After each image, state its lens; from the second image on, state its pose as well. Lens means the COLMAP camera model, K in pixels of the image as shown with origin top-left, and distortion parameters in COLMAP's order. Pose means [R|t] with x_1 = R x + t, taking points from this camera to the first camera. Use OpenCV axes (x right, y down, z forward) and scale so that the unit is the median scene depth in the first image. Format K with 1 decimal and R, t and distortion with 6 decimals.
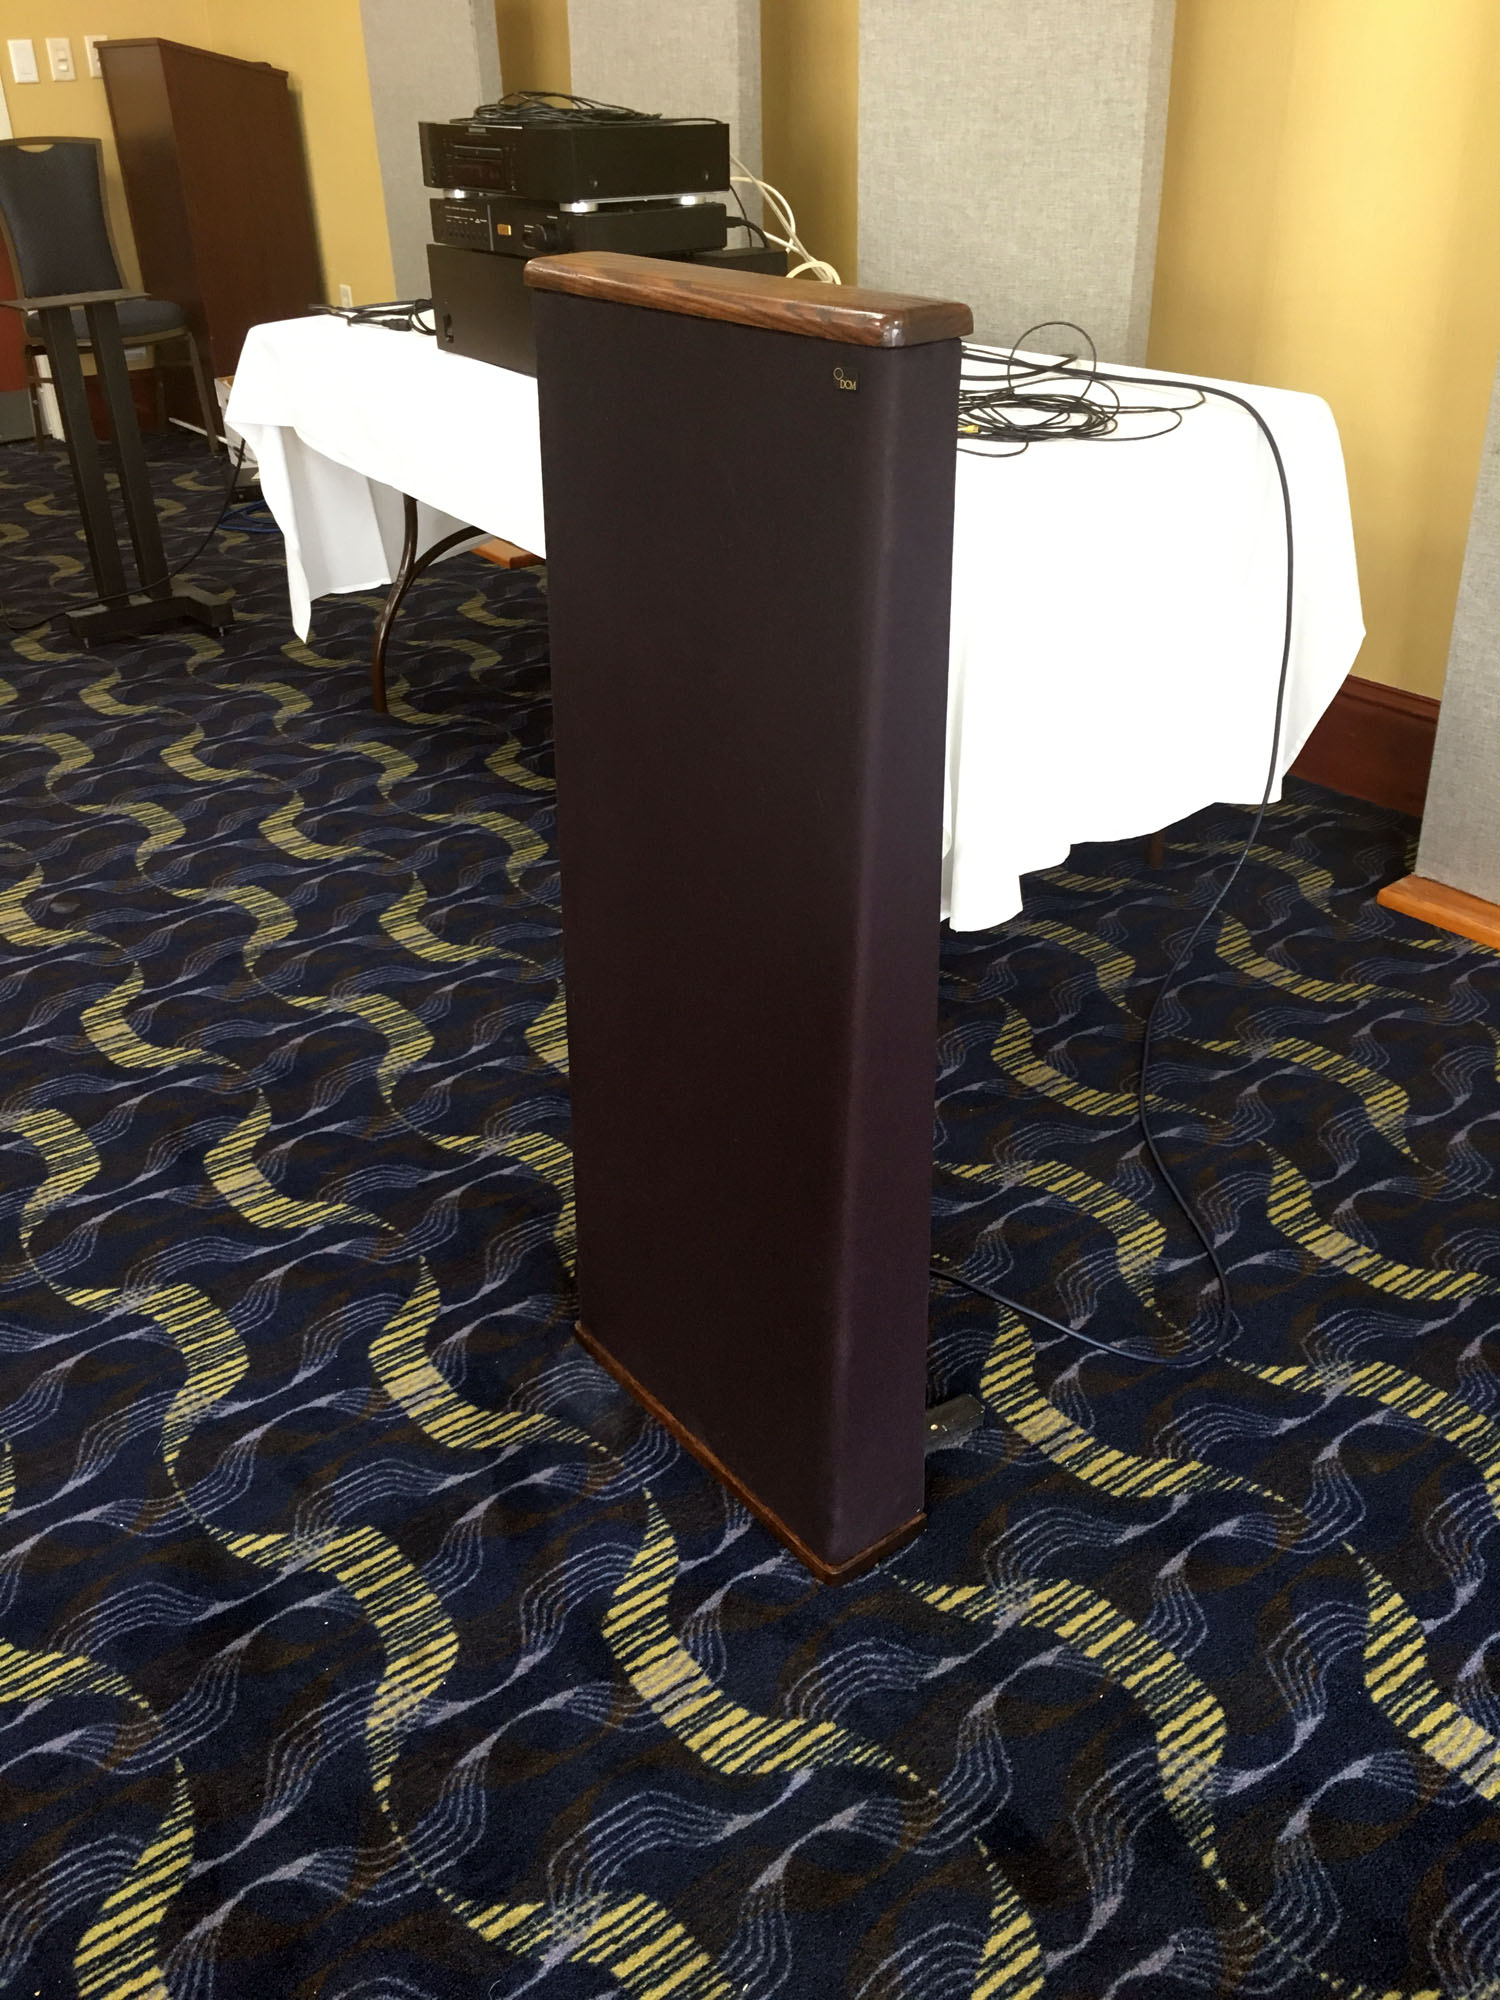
lens RADIAL K [[1707.4, 0, 753.2], [0, 1707.4, 960.0], [0, 0, 1]] dist [0.082305, -0.129362]
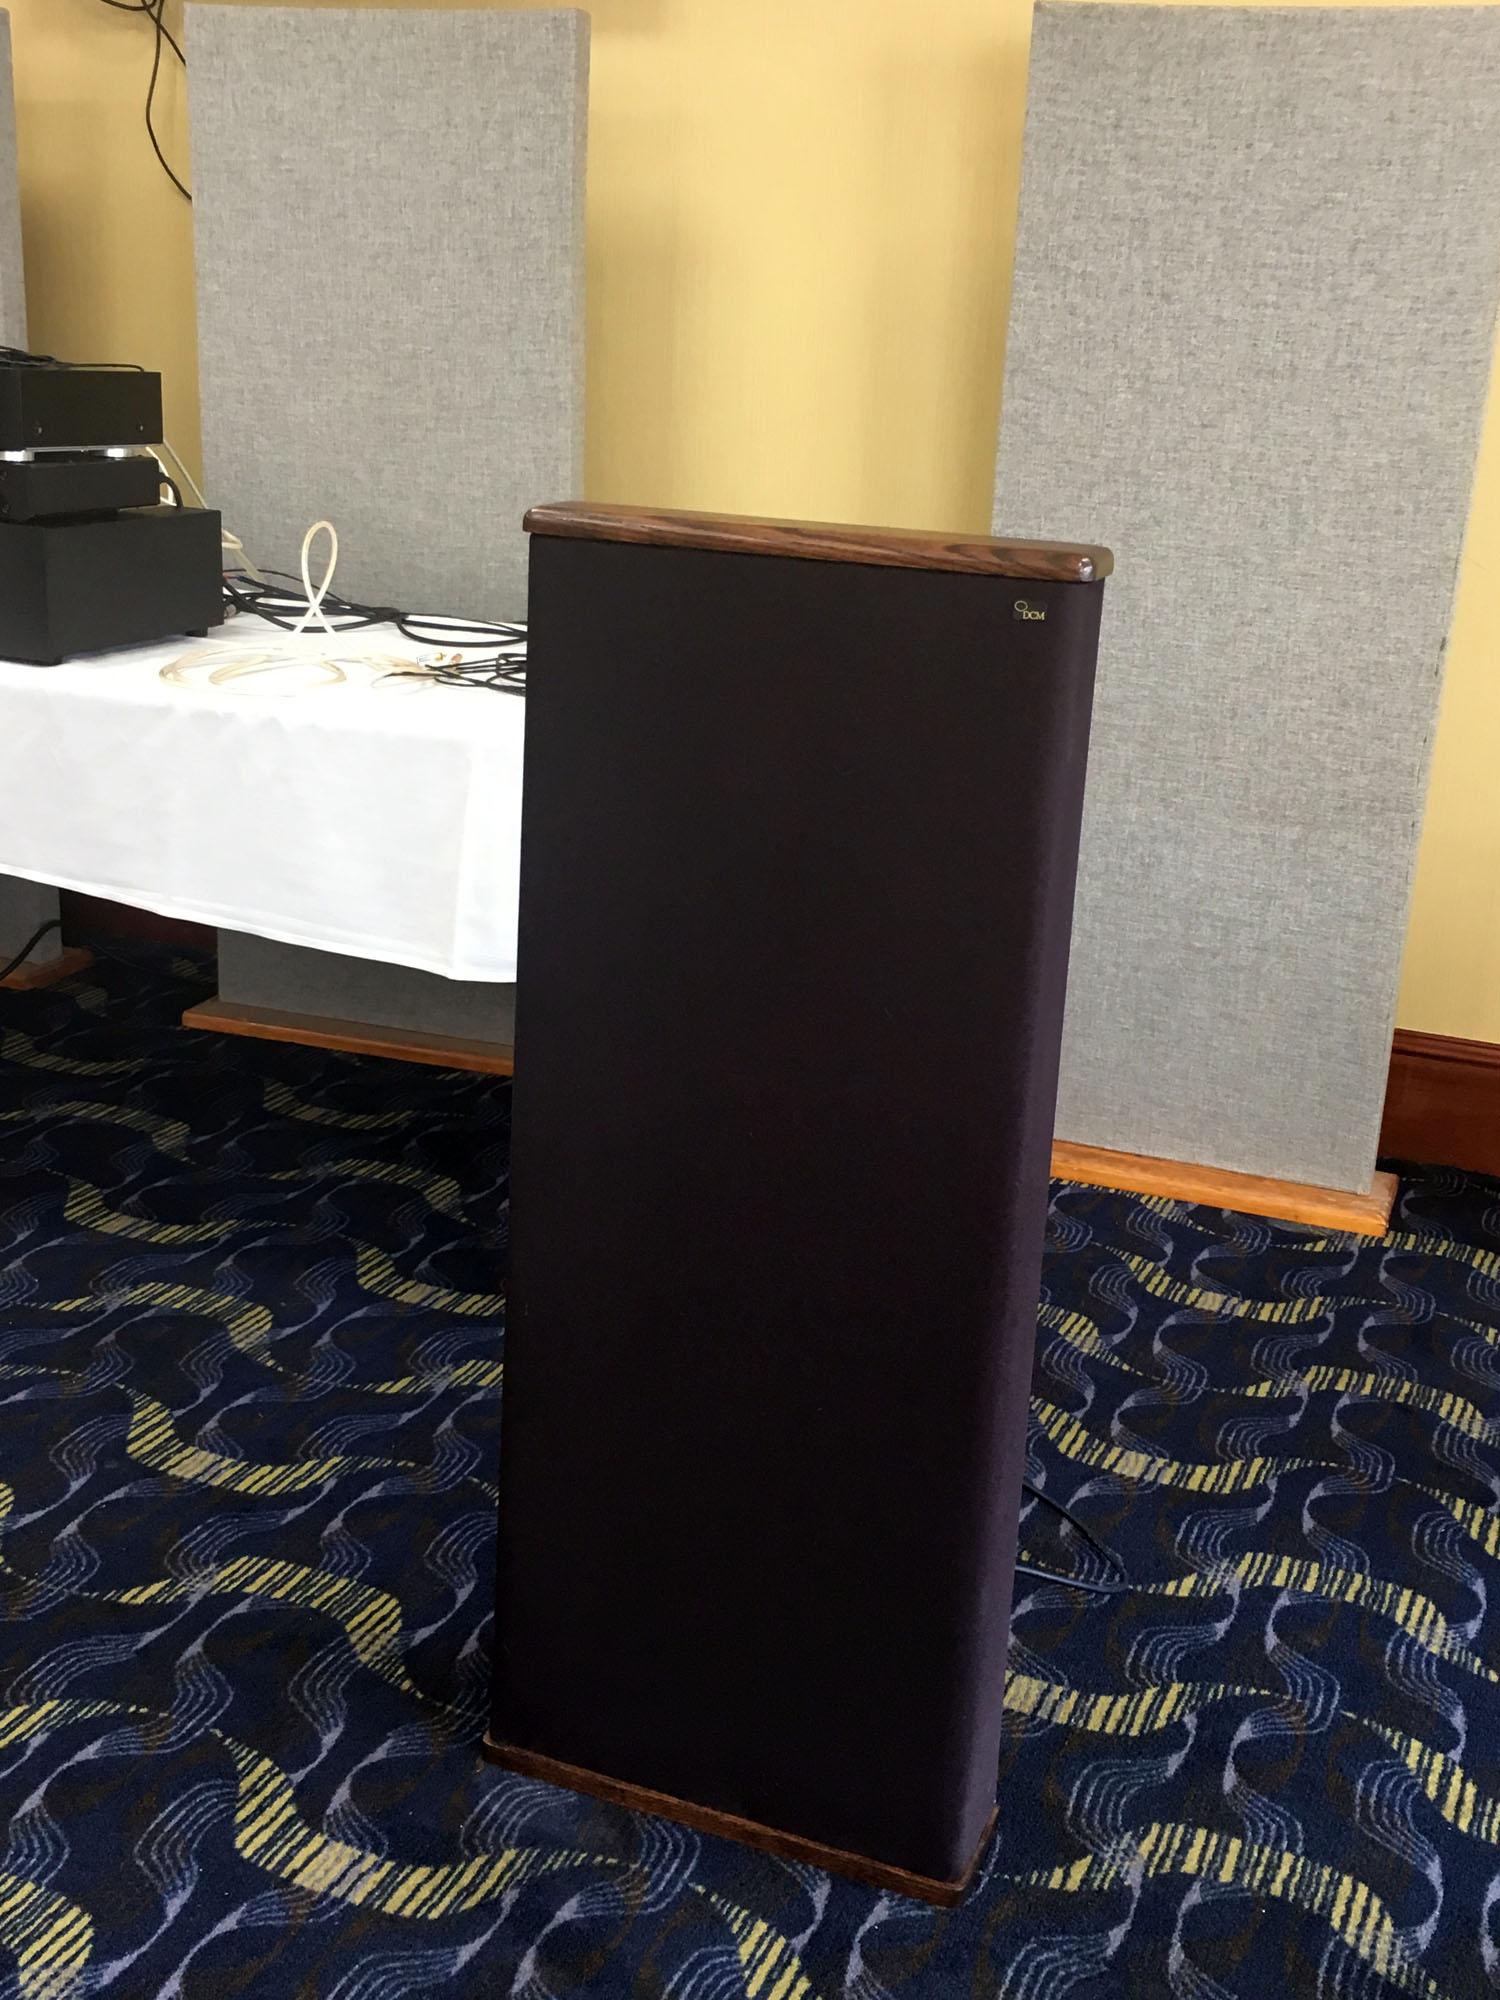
lens RADIAL K [[2143.4, 0, 747.6], [0, 2143.4, 949.6], [0, 0, 1]] dist [0.081636, -0.124415]
pose [[0.859512, -0.085337, 0.503941, -0.520615], [0.182961, 0.971999, -0.147458, 0.024149], [-0.477246, 0.218944, 0.851058, -0.013805]]
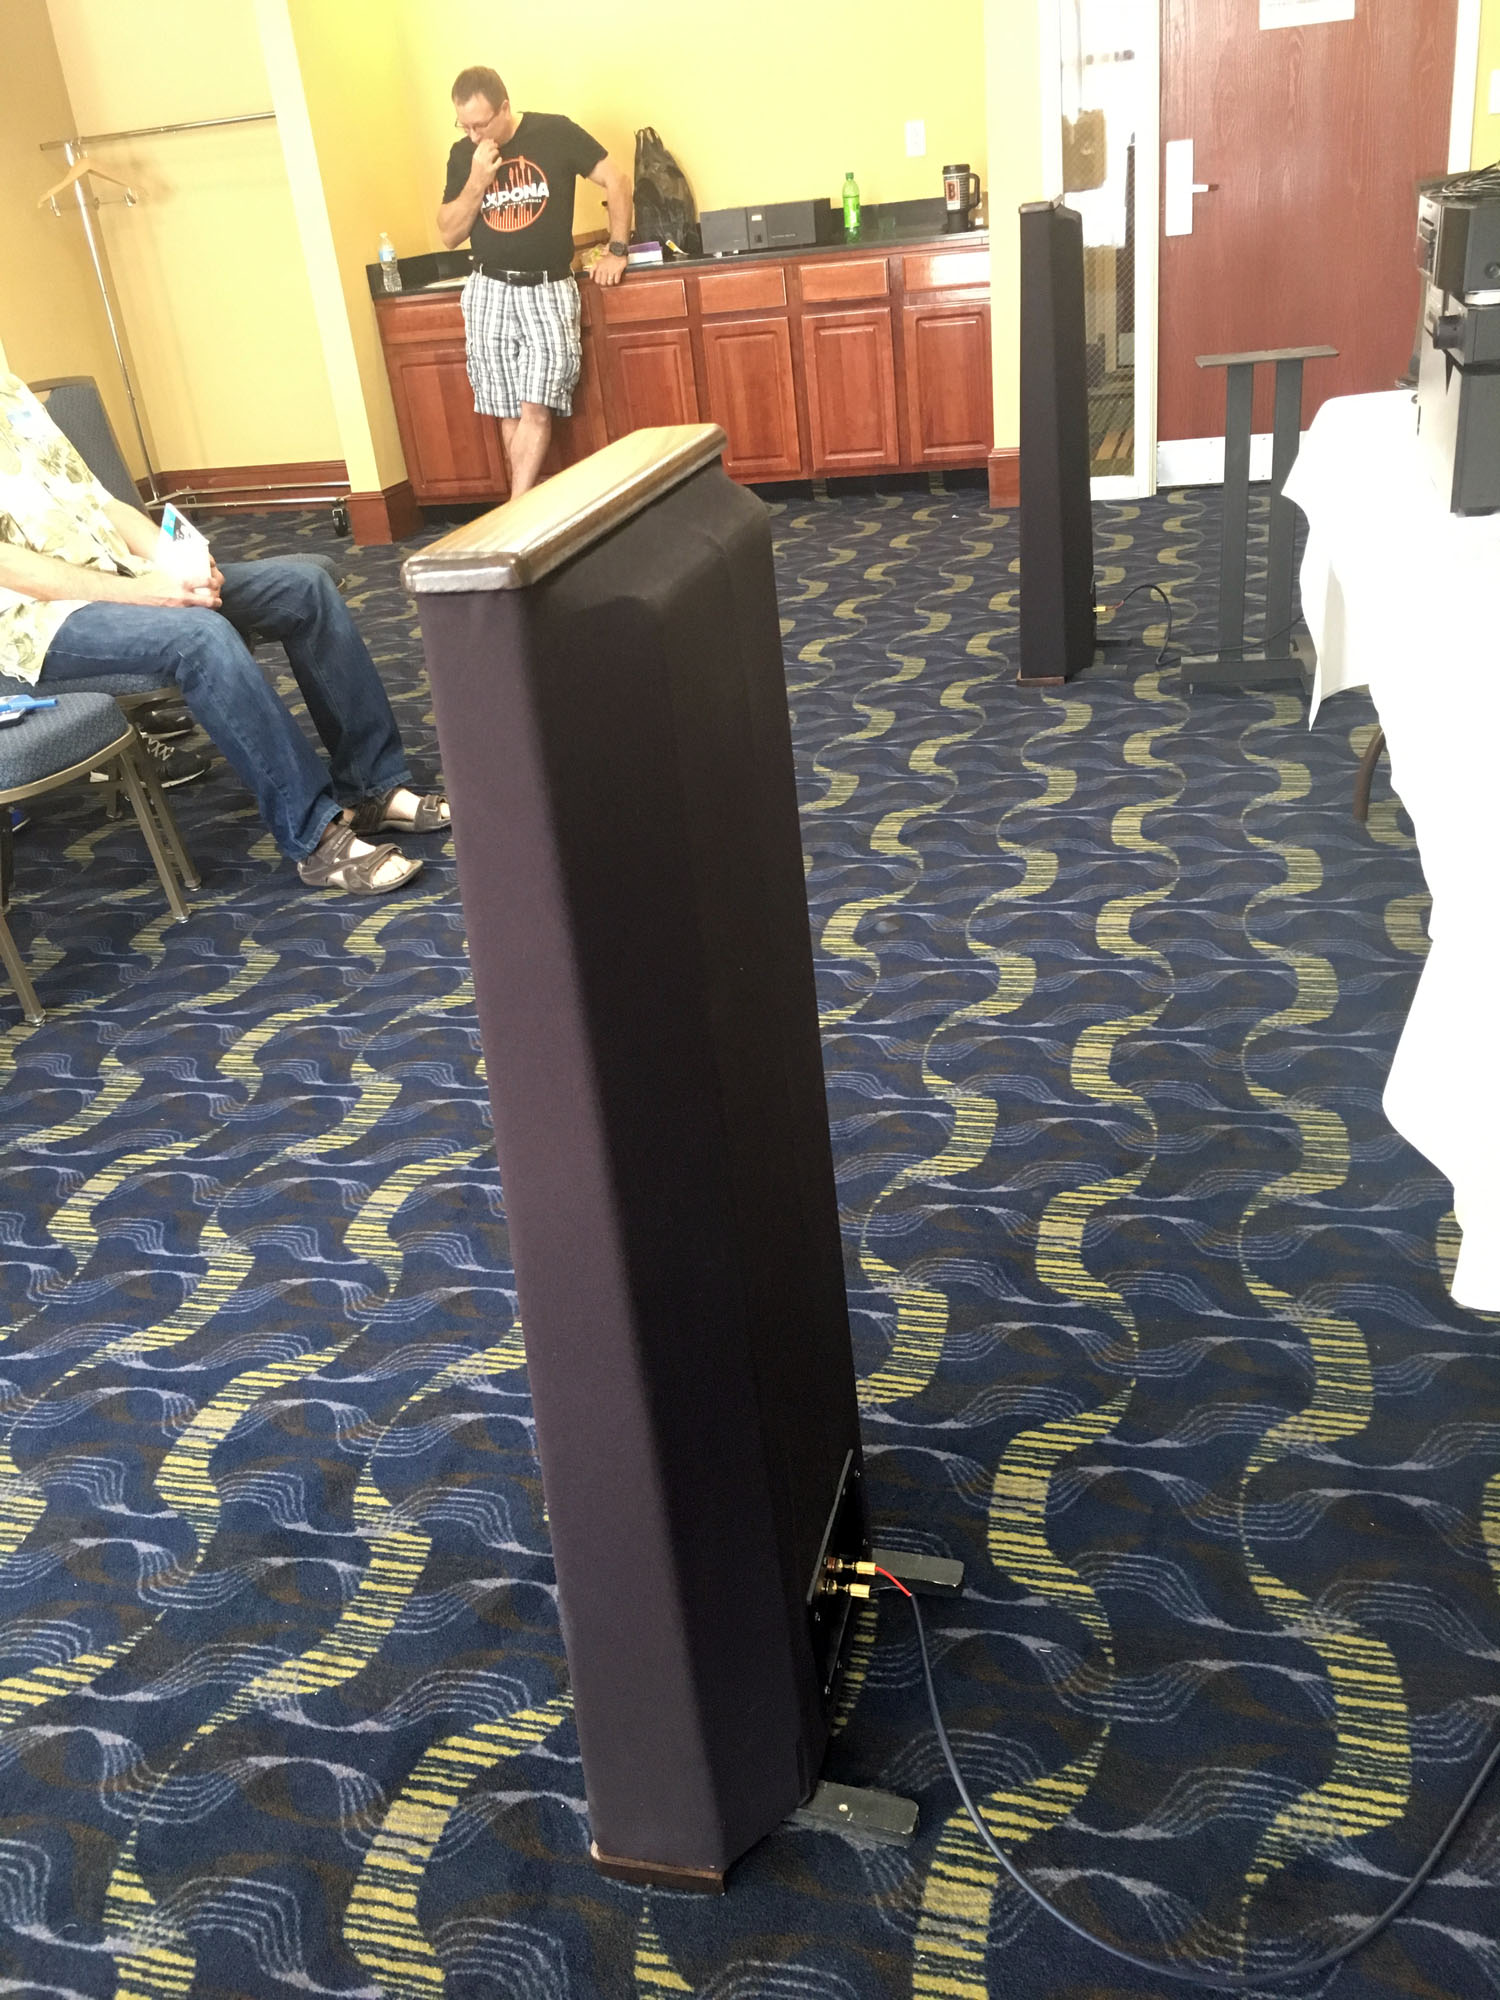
lens RADIAL K [[1672.0, 0, 750.0], [0, 1672.0, 1000.0], [0, 0, 1]] dist [0.071220, -0.101808]
pose [[0.623809, 0.313281, -0.716043, 0.540521], [-0.293983, 0.942923, 0.156430, -0.213327], [0.724180, 0.112922, 0.680303, 0.361386]]
